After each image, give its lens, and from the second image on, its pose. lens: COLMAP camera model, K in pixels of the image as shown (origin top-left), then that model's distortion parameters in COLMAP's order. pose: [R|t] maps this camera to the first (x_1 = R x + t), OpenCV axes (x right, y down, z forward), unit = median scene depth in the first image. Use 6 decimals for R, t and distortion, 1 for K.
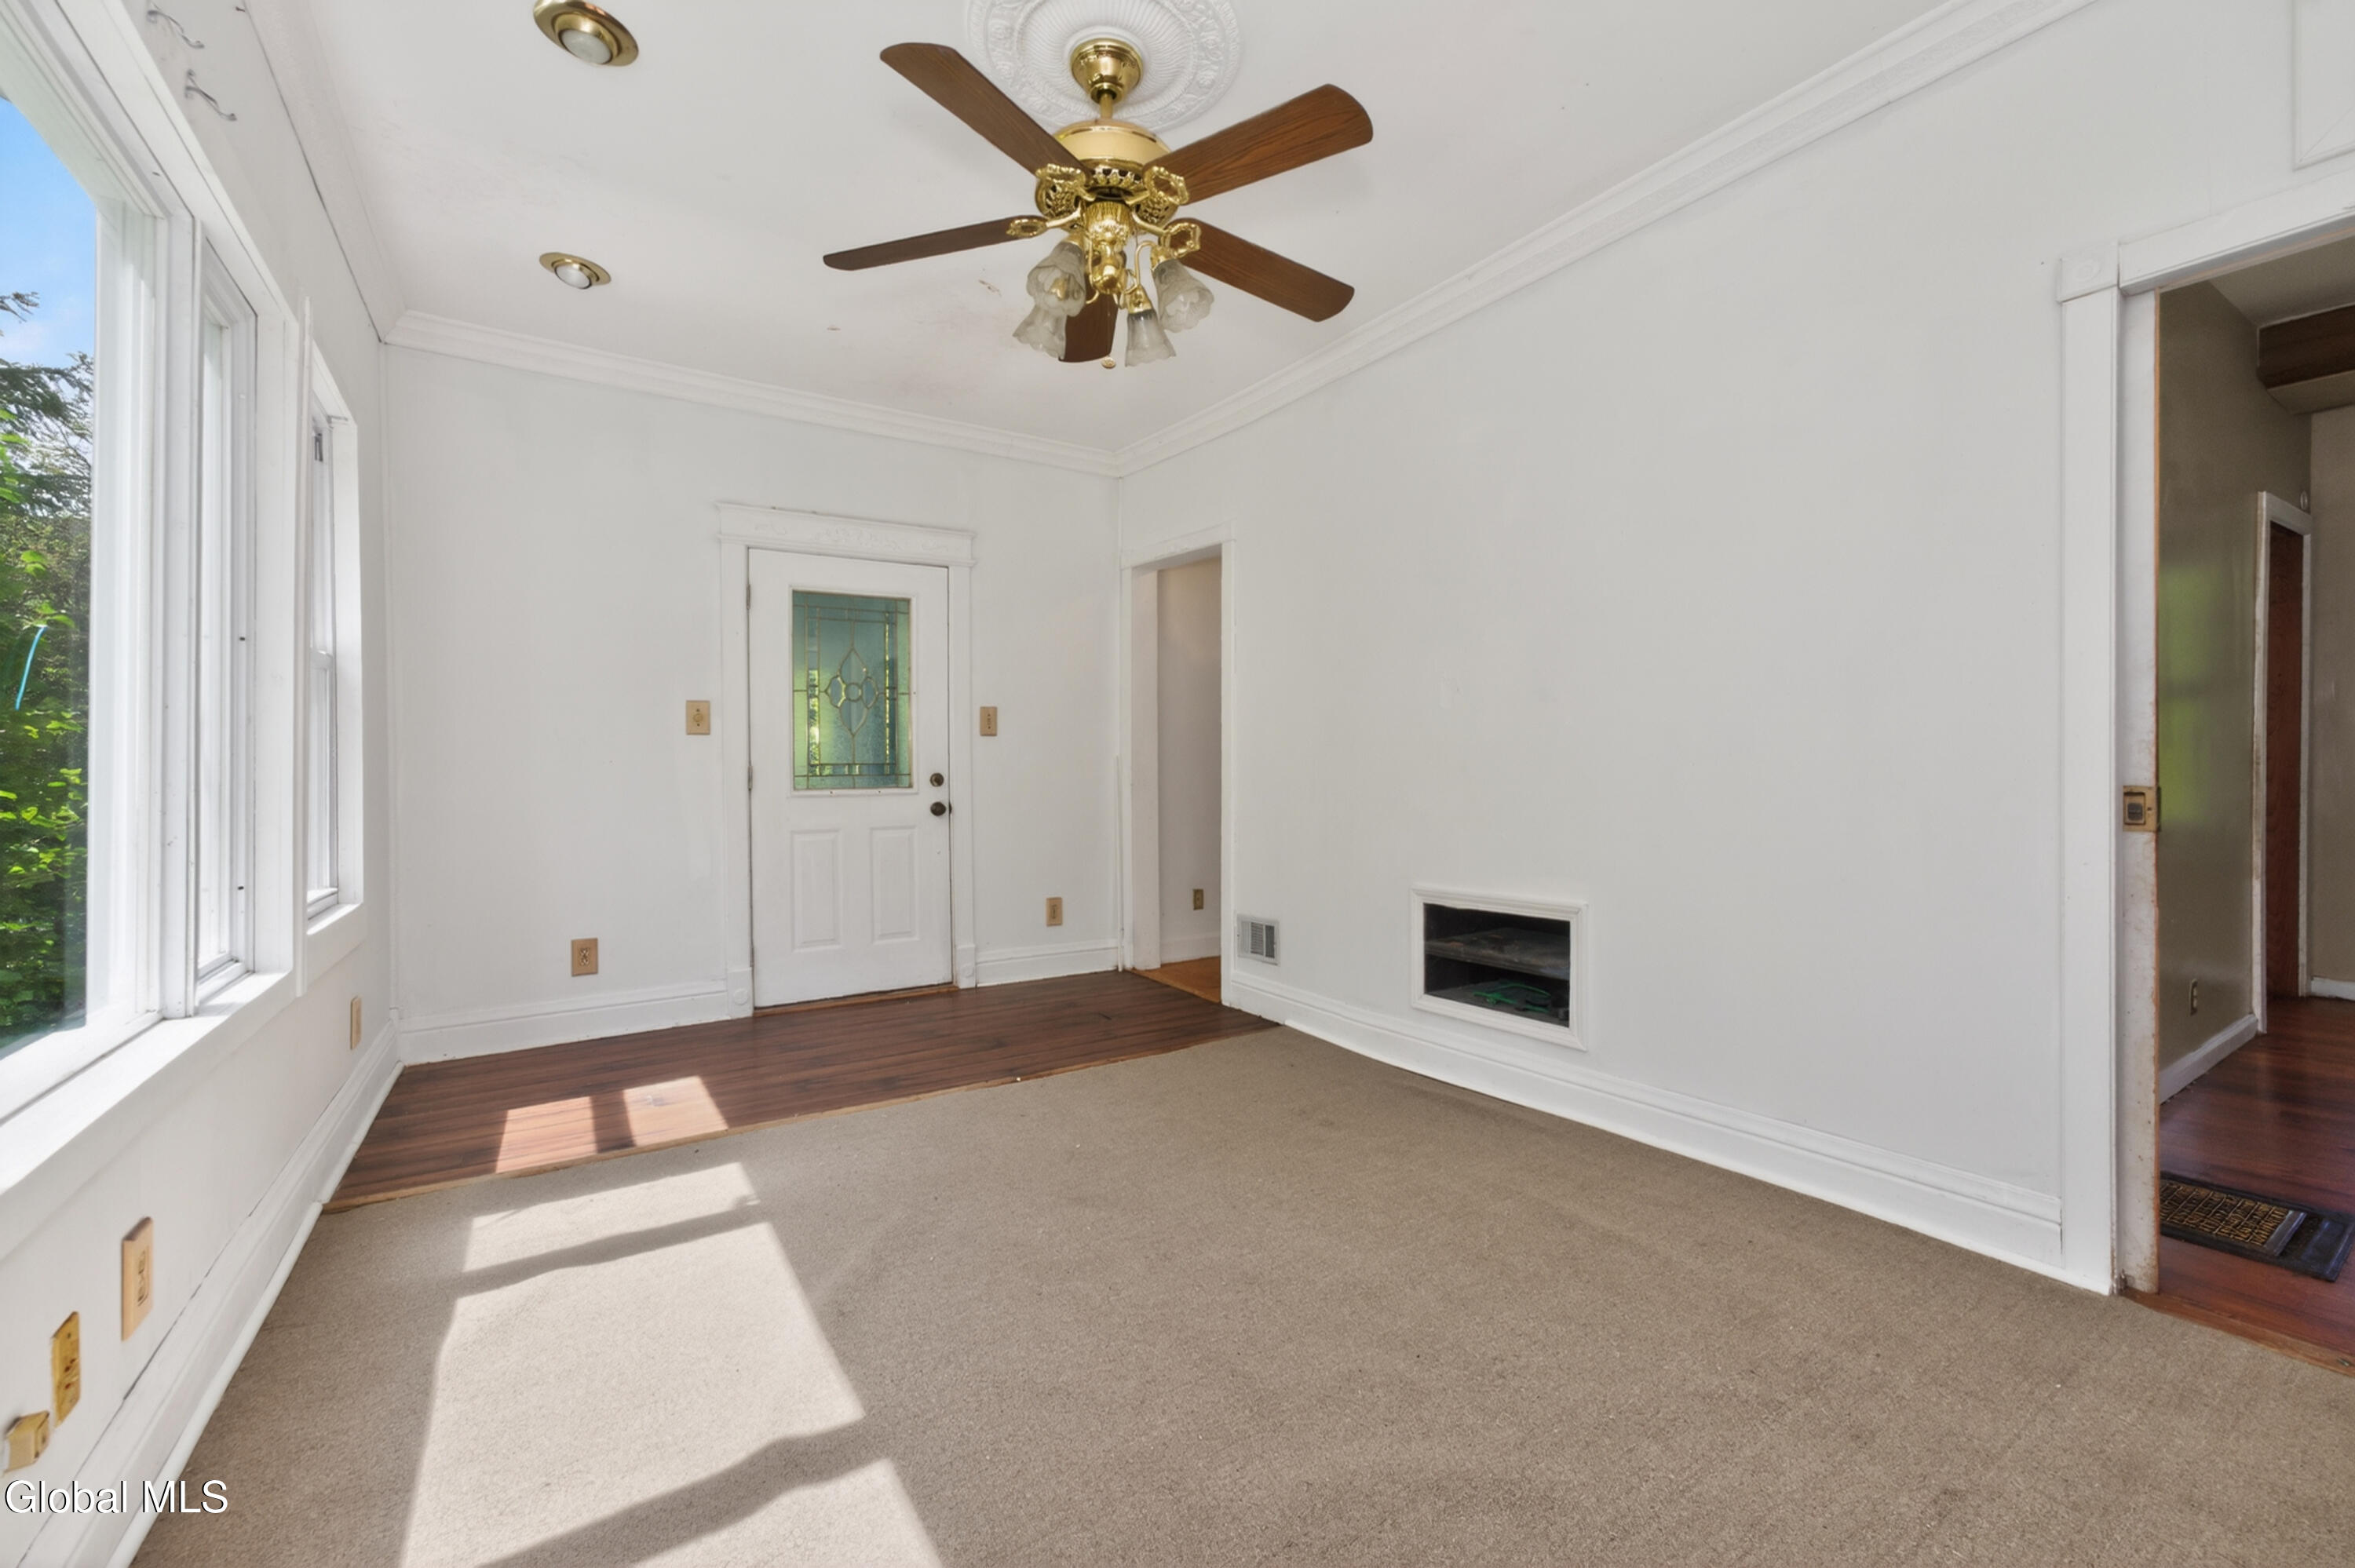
lens RADIAL K [[938.0, 0, 1187.5], [0, 938.0, 748.0], [0, 0, 1]] dist [-0.037189, 0.014972]
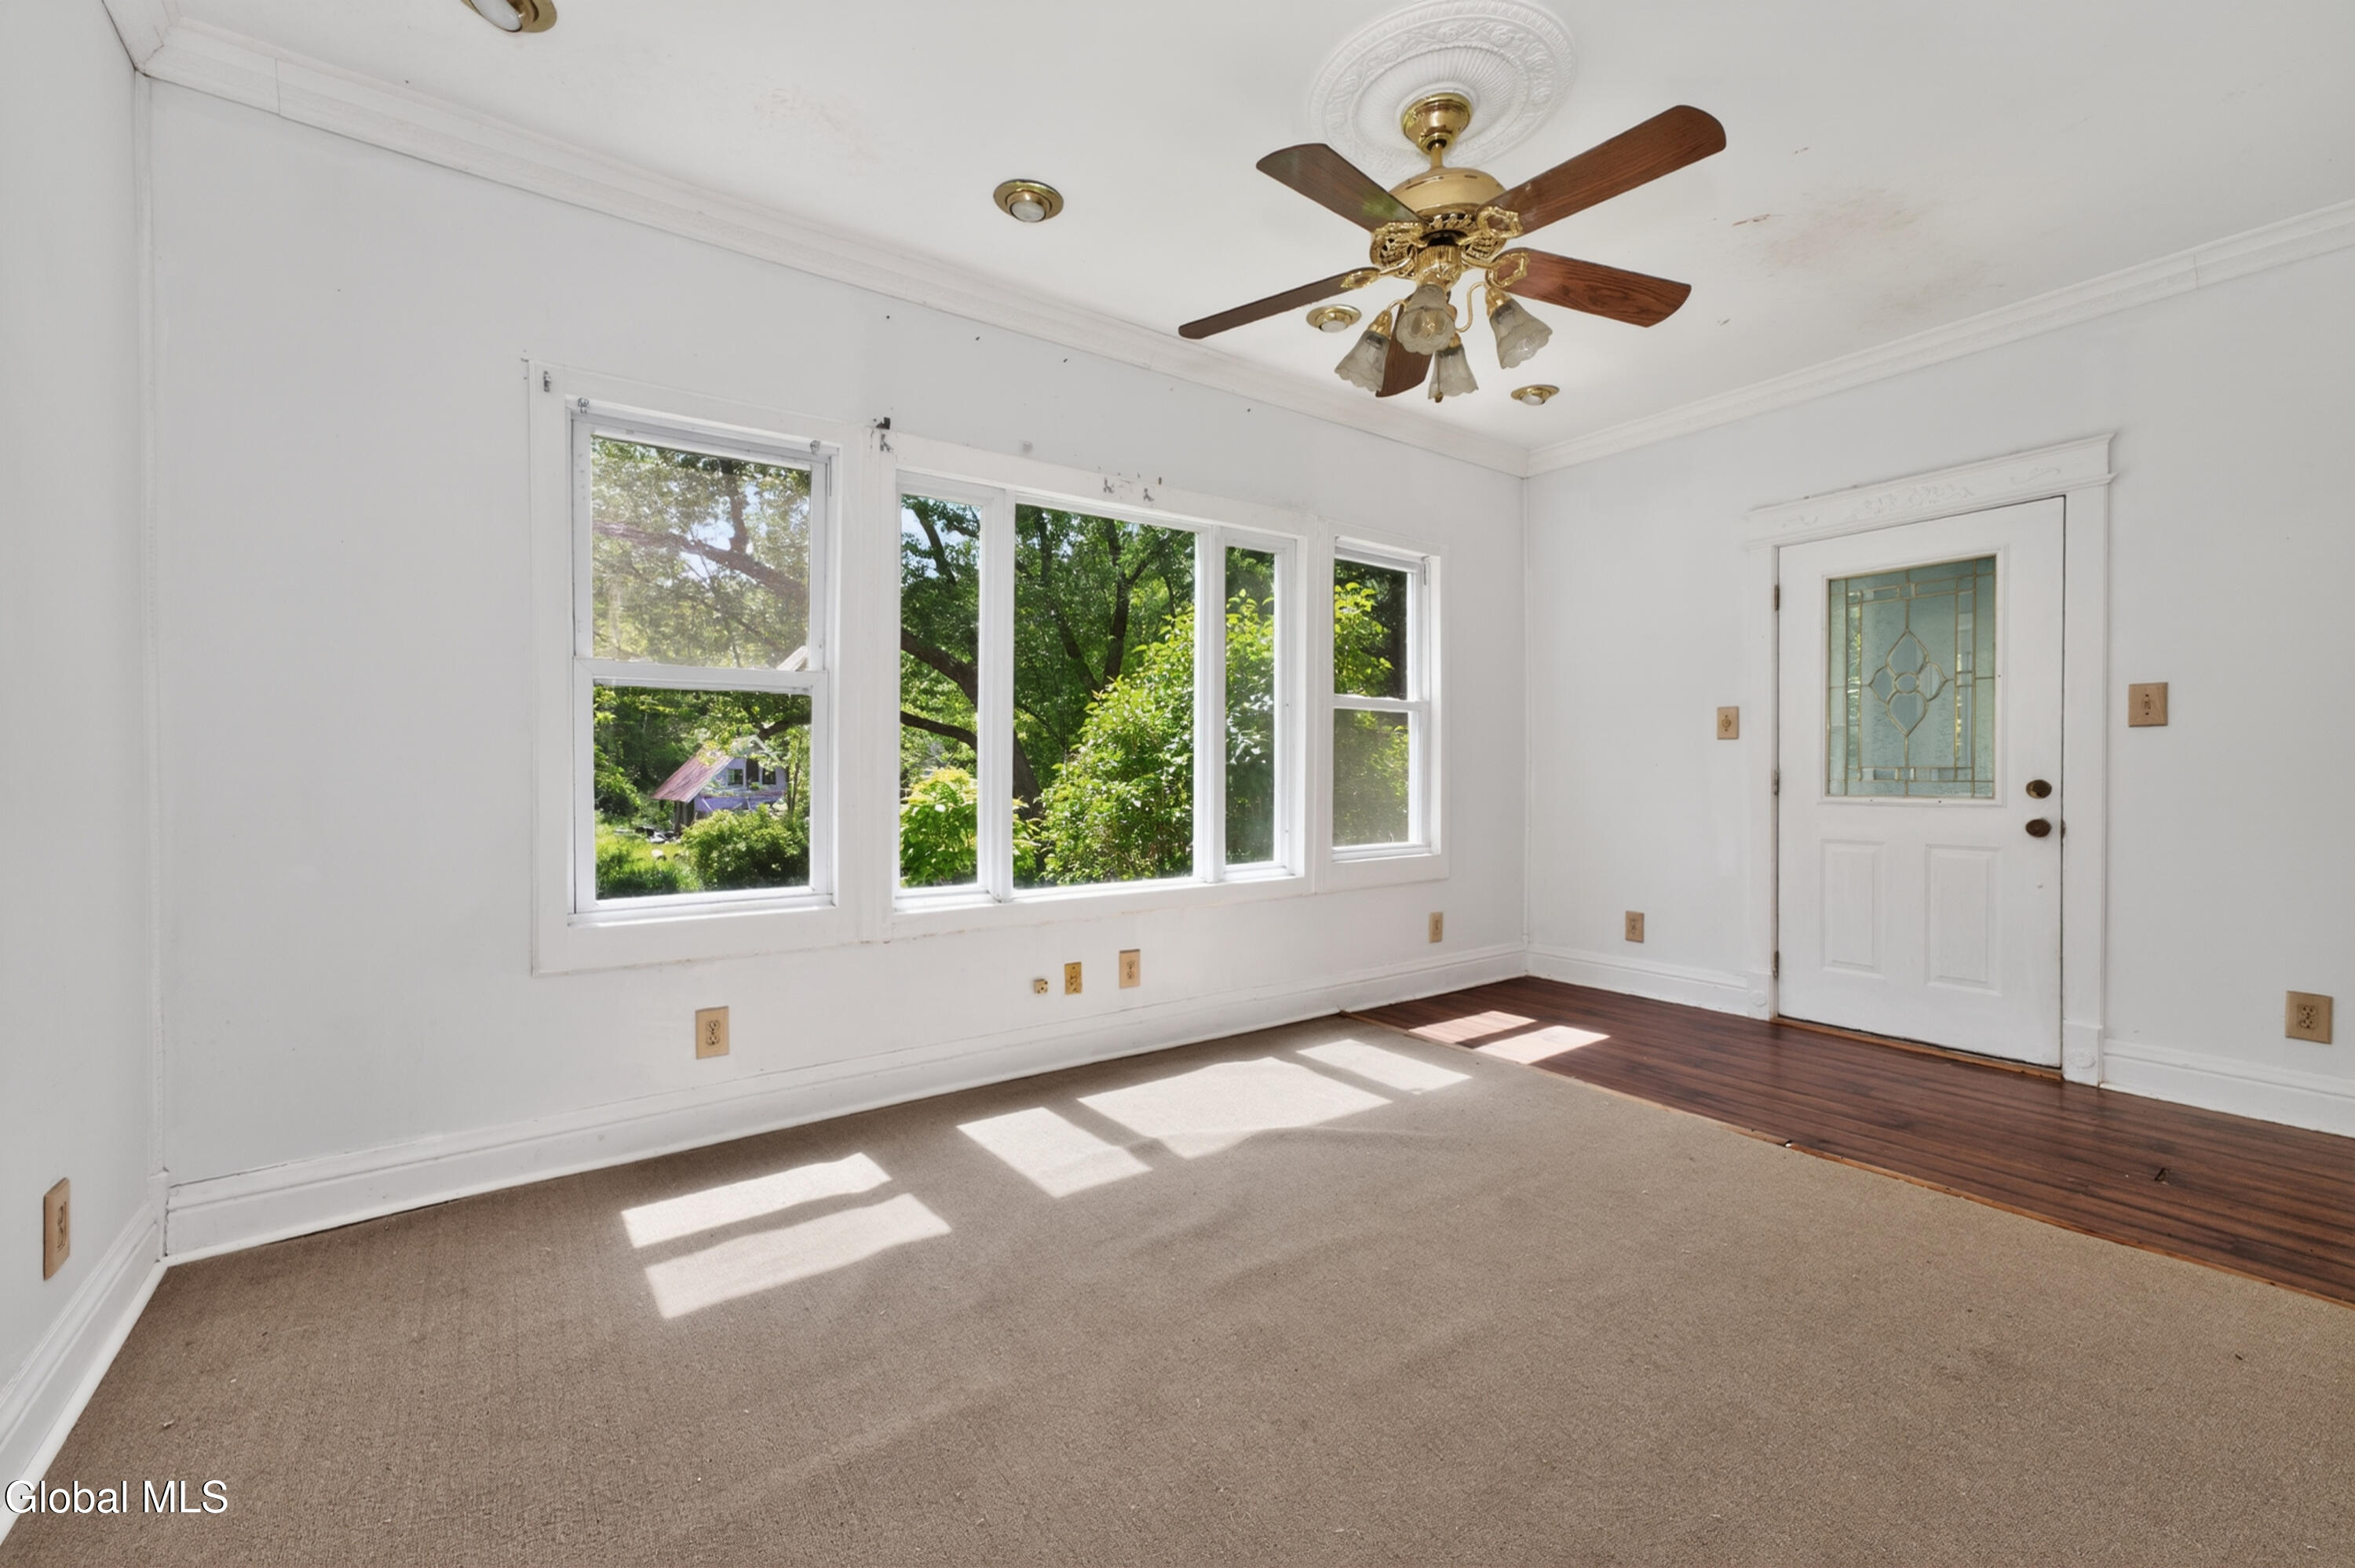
lens RADIAL K [[938.0, 0, 1187.5], [0, 938.0, 748.0], [0, 0, 1]] dist [-0.037189, 0.014972]
pose [[0.059590, -0.015206, -0.998107, 0.465401], [0.017485, 0.999746, -0.014187, -0.000121], [0.998070, -0.016606, 0.059841, 0.310911]]
